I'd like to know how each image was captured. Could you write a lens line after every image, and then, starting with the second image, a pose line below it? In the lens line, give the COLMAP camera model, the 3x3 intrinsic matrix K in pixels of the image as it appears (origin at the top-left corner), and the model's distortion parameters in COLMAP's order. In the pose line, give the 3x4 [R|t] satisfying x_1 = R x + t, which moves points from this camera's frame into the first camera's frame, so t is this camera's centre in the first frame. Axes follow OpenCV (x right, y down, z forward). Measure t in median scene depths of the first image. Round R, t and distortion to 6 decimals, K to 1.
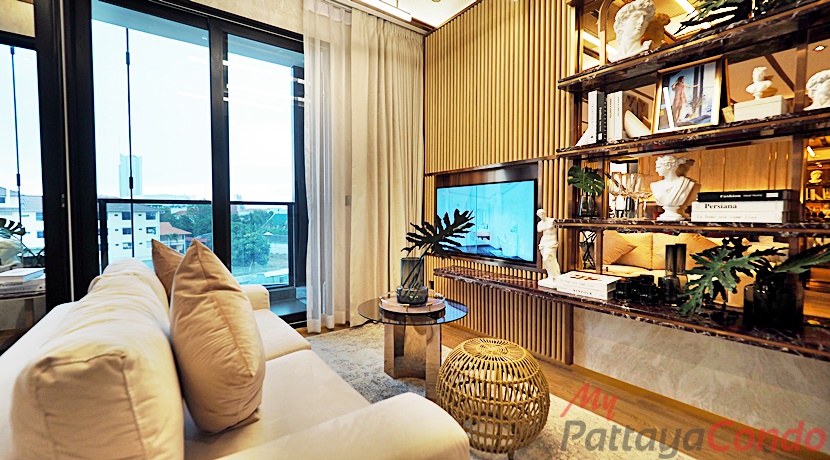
lens RADIAL K [[350.6, 0, 402.3], [0, 350.6, 227.1], [0, 0, 1]] dist [-0.007025, 0.002866]
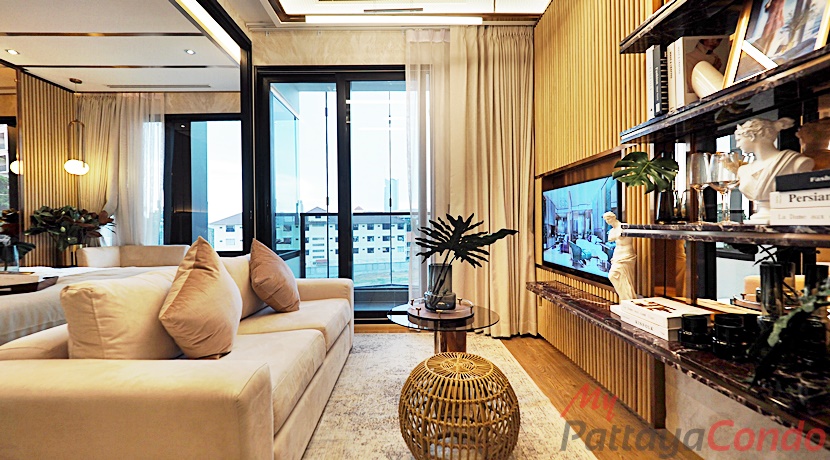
lens RADIAL K [[350.6, 0, 407.3], [0, 350.6, 229.3], [0, 0, 1]] dist [-0.007025, 0.002866]
pose [[0.812342, 0.001868, -0.583178, 0.540298], [-0.015482, 0.999711, -0.018364, 0.008700], [0.582975, 0.023946, 0.812137, 0.127580]]
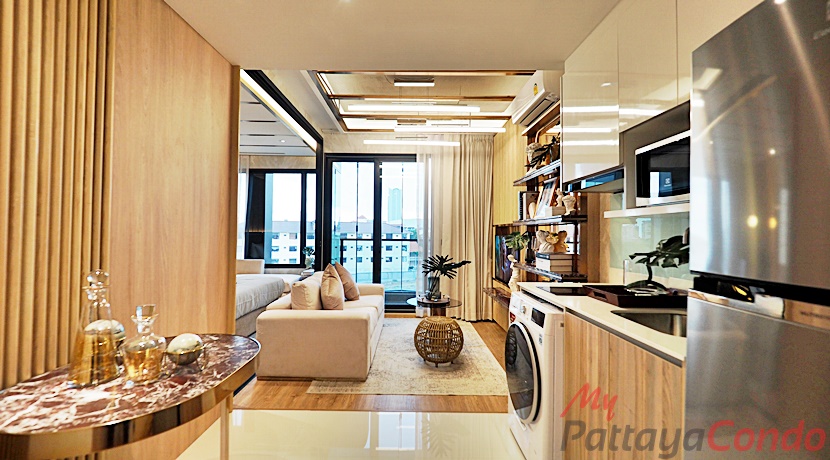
lens RADIAL K [[350.6, 0, 409.6], [0, 350.6, 227.5], [0, 0, 1]] dist [-0.007025, 0.002866]
pose [[0.811988, -0.000775, -0.583674, 1.095305], [-0.034940, 0.998141, -0.049933, -0.089670], [0.582628, 0.060938, 0.810451, -0.731797]]
